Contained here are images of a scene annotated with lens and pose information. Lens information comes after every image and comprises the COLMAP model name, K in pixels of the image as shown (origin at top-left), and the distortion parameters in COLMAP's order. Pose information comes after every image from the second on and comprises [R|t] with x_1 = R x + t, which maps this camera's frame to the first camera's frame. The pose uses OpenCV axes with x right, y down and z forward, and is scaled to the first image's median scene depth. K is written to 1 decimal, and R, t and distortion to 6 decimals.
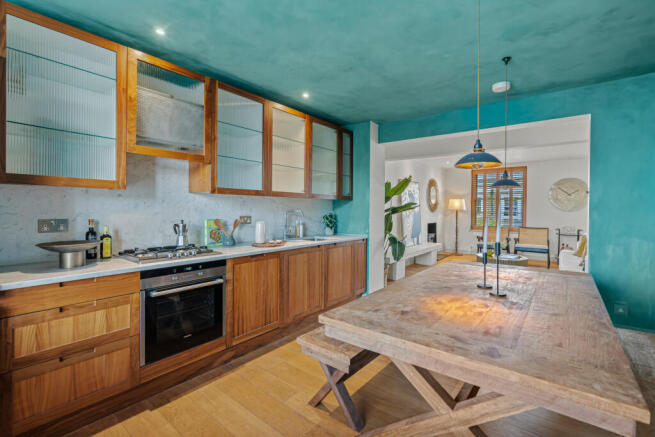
lens RADIAL K [[302.8, 0, 327.5], [0, 302.8, 215.4], [0, 0, 1]] dist [-0.000162, -0.000105]
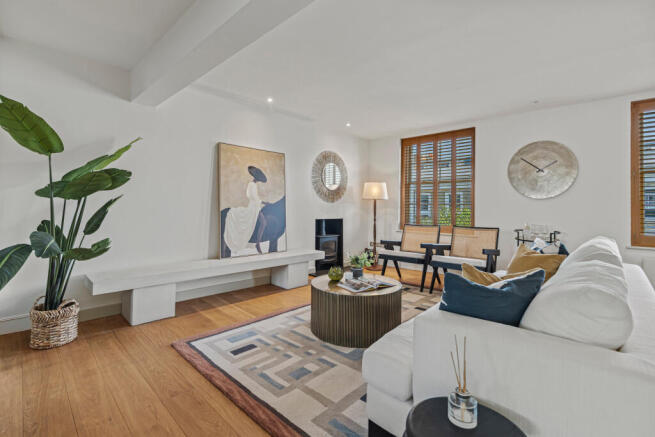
lens RADIAL K [[302.8, 0, 328.5], [0, 302.8, 205.1], [0, 0, 1]] dist [-0.000162, -0.000105]
pose [[0.994994, 0.002892, -0.099893, 0.398525], [-0.005740, 0.999585, -0.028232, 0.014413], [0.099770, 0.028664, 0.994598, 0.339442]]
